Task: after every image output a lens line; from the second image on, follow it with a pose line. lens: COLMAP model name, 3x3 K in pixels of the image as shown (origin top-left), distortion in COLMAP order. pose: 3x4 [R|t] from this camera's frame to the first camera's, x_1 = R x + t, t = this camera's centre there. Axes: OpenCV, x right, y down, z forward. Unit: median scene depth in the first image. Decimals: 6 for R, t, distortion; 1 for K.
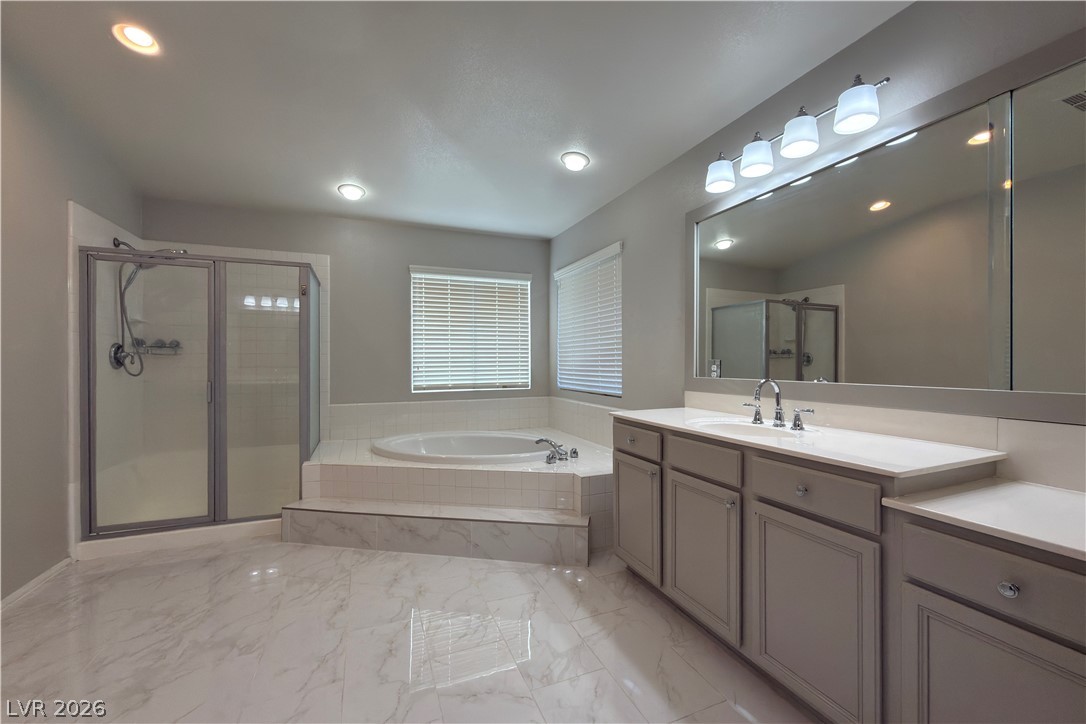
lens RADIAL K [[433.6, 0, 544.3], [0, 433.6, 363.9], [0, 0, 1]] dist [0.002402, -0.000095]
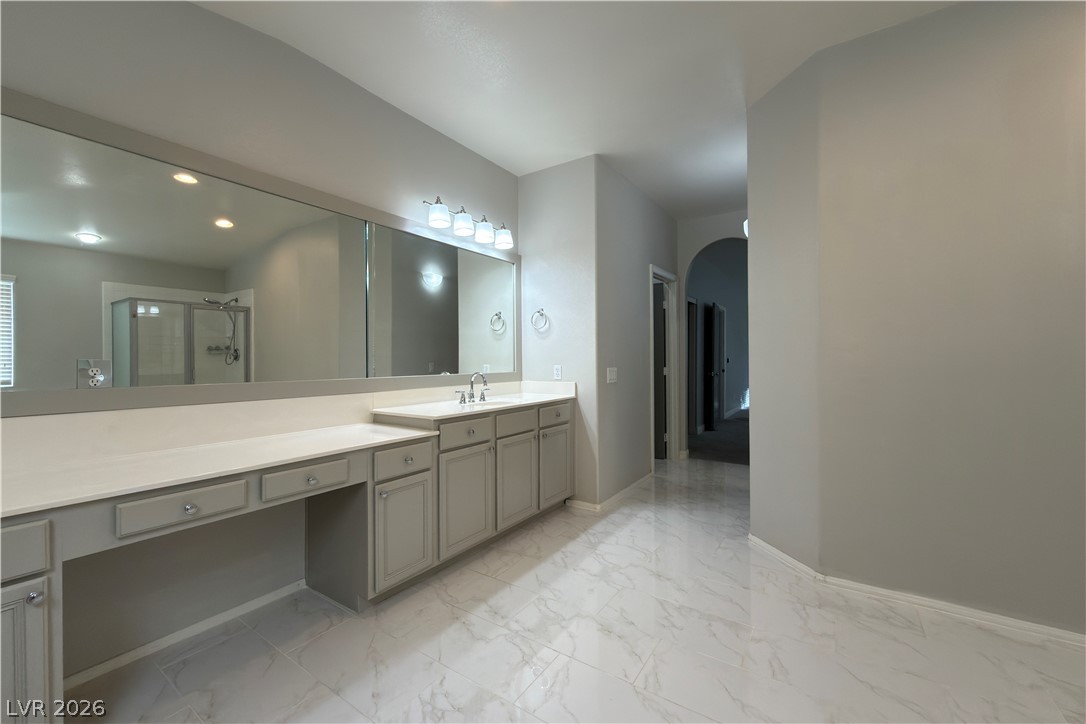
lens RADIAL K [[433.6, 0, 544.5], [0, 433.6, 364.0], [0, 0, 1]] dist [0.002402, -0.000095]
pose [[-0.556011, 0.001275, 0.831174, -0.942906], [0.003774, 0.999992, 0.000991, 0.003577], [-0.831166, 0.003688, -0.556012, 1.665000]]
